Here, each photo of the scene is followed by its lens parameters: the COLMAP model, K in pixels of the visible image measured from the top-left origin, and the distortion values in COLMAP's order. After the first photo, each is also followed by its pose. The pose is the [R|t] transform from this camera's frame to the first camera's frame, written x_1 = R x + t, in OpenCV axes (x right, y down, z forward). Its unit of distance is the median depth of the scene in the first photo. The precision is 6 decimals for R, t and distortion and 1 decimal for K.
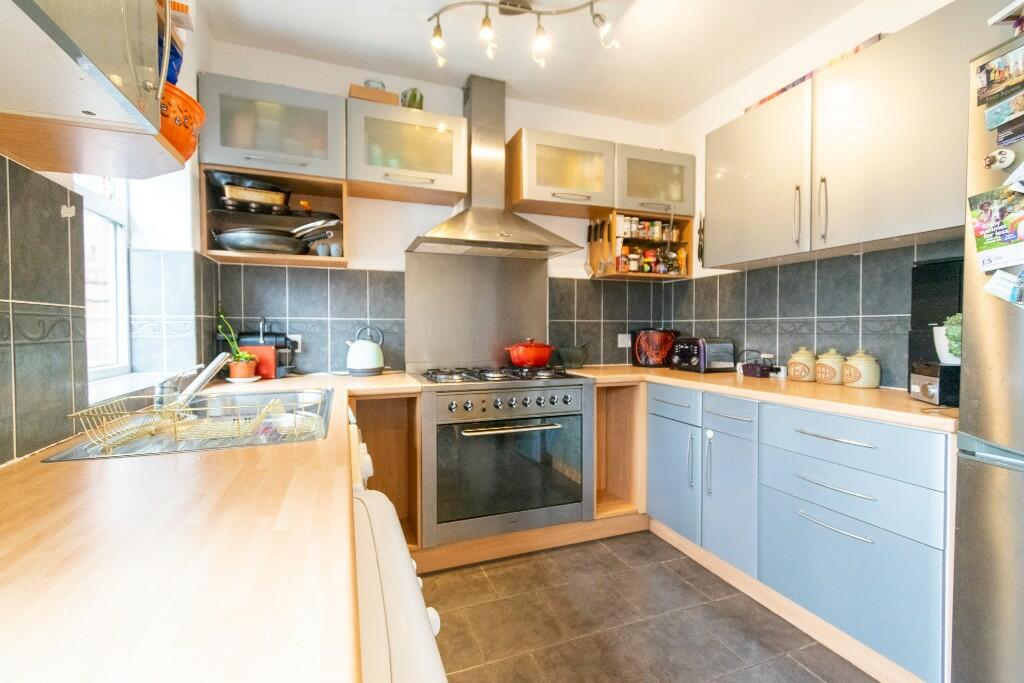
lens RADIAL K [[452.0, 0, 513.0], [0, 452.0, 339.8], [0, 0, 1]] dist [0.003118, -0.000635]
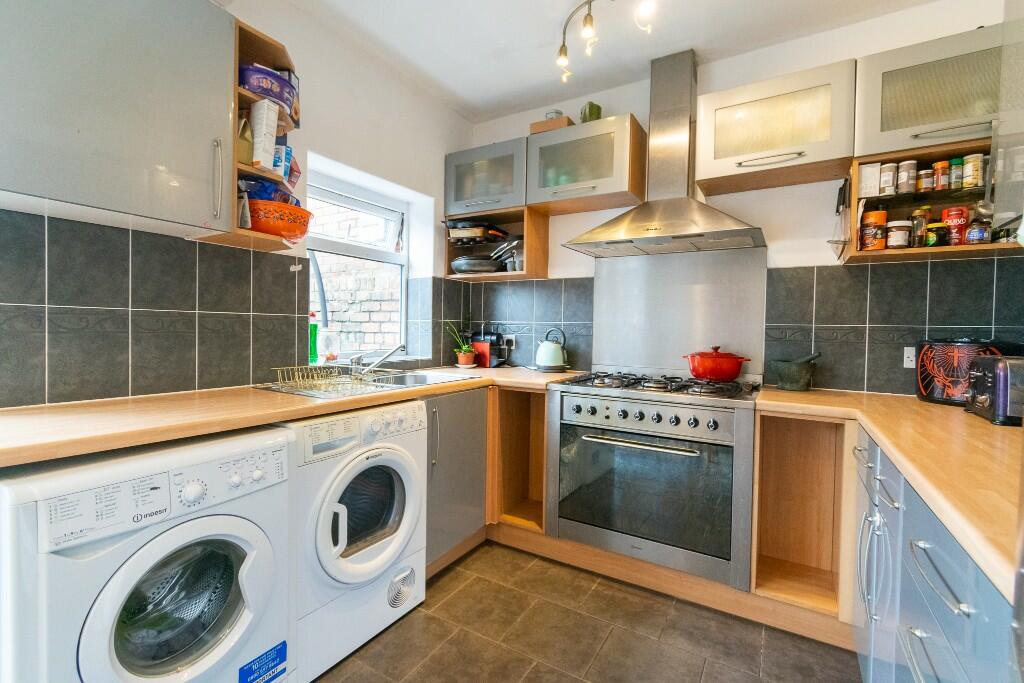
lens RADIAL K [[452.0, 0, 513.0], [0, 452.0, 339.8], [0, 0, 1]] dist [0.003118, -0.000635]
pose [[0.619216, 0.031515, -0.784588, 0.513441], [-0.038176, 0.999221, 0.010007, -0.010030], [0.784292, 0.023756, 0.619937, 0.226126]]
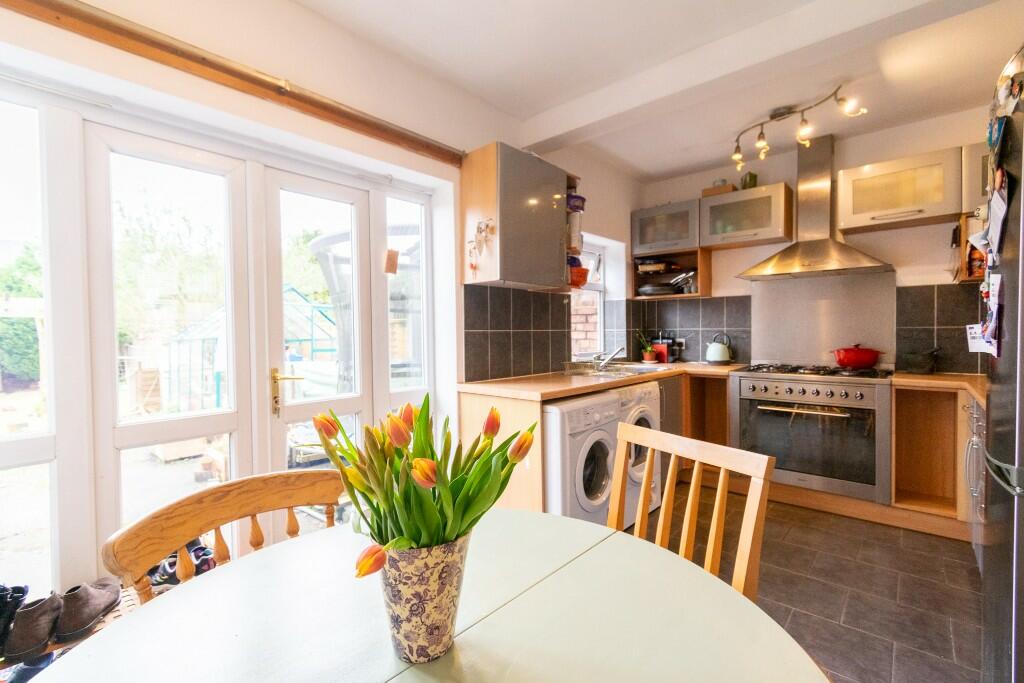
lens RADIAL K [[452.0, 0, 513.0], [0, 452.0, 339.8], [0, 0, 1]] dist [0.003118, -0.000635]
pose [[0.467687, 0.014066, -0.883782, 0.737892], [-0.013386, 0.999871, 0.008830, -0.013257], [0.883793, 0.007701, 0.467815, -0.366153]]
